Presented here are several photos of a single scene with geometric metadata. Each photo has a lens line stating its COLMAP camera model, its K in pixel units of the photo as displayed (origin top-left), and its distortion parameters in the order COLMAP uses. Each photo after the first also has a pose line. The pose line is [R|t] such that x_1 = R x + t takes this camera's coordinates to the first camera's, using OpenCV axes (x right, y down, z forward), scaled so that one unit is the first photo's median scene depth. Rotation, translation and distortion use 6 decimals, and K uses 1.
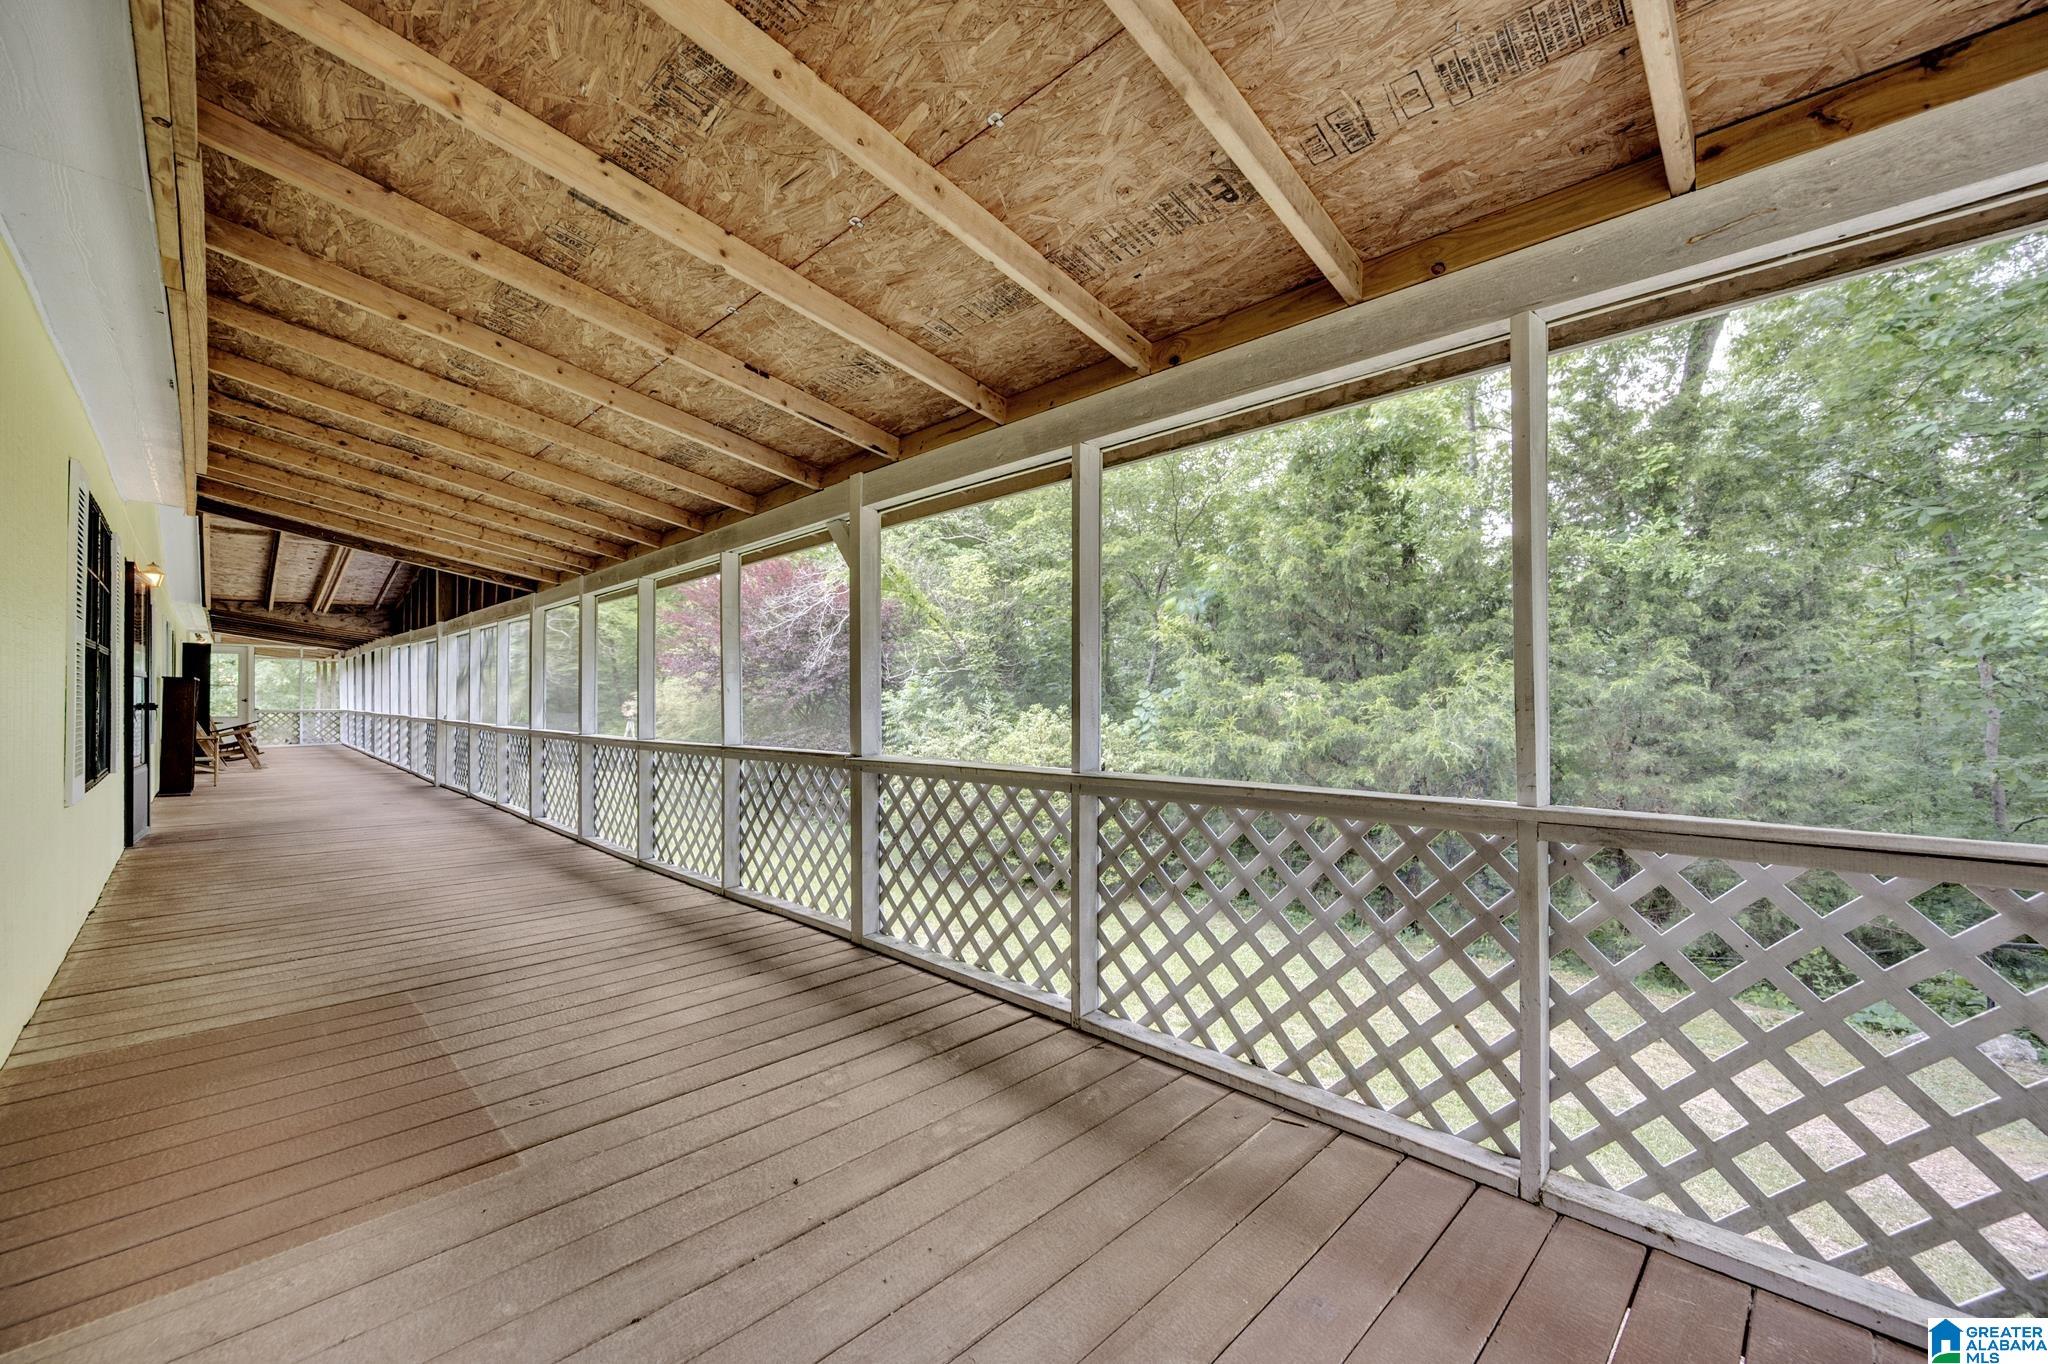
lens RADIAL K [[802.9, 0, 1025.1], [0, 802.9, 680.6], [0, 0, 1]] dist [-0.000043, 0.000410]
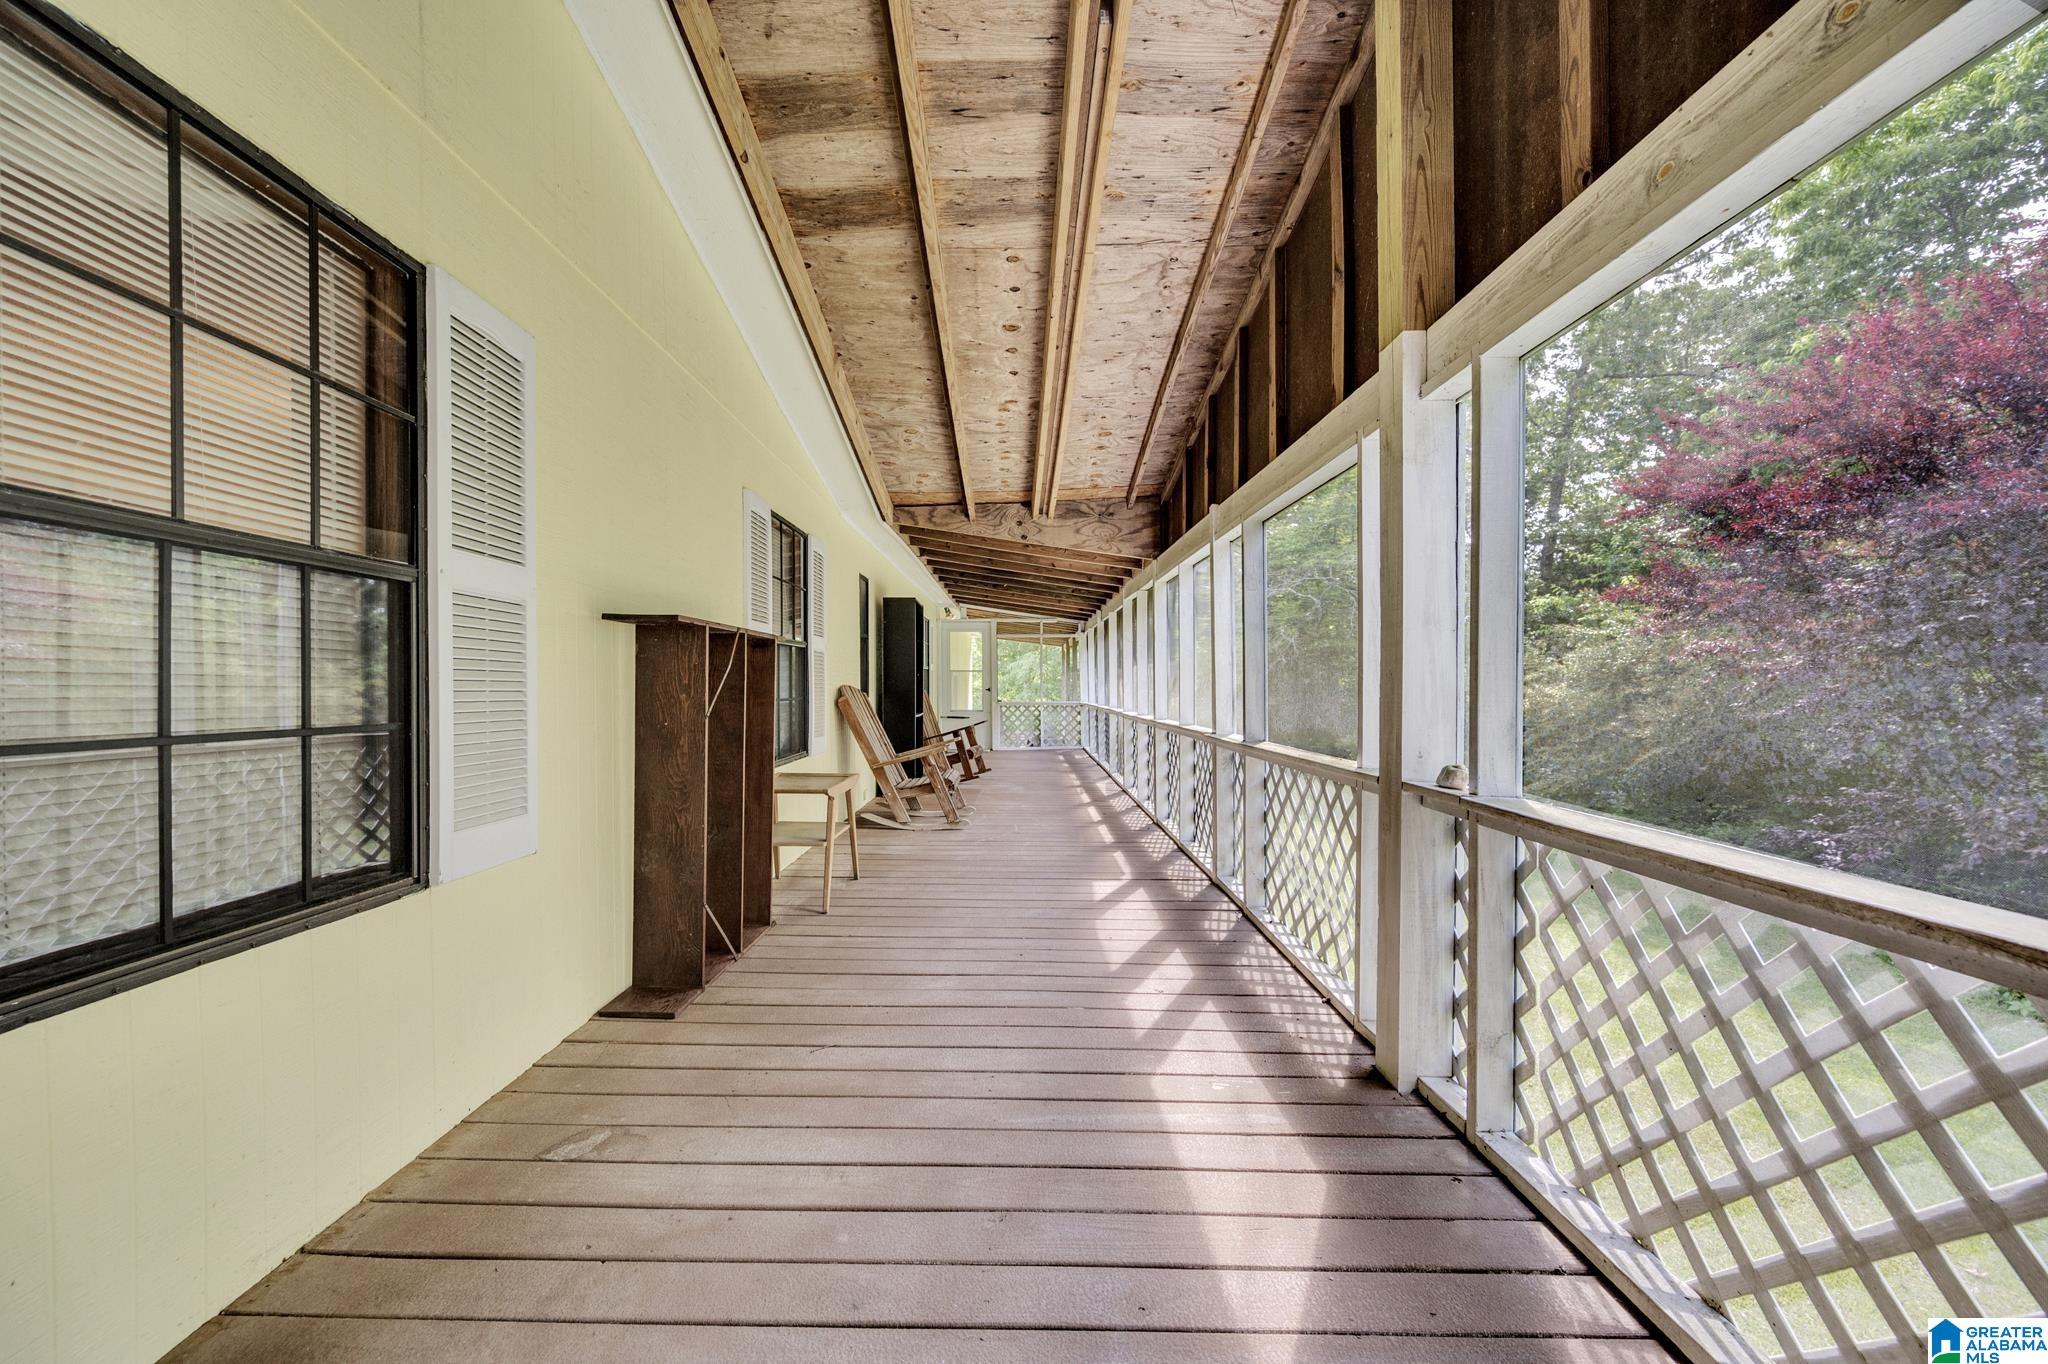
lens RADIAL K [[802.9, 0, 1017.1], [0, 802.9, 685.7], [0, 0, 1]] dist [-0.000043, 0.000410]
pose [[0.700999, -0.000562, -0.713162, -0.525533], [0.011459, 0.999879, 0.010475, 0.016083], [0.713070, -0.015515, 0.700921, 0.628212]]
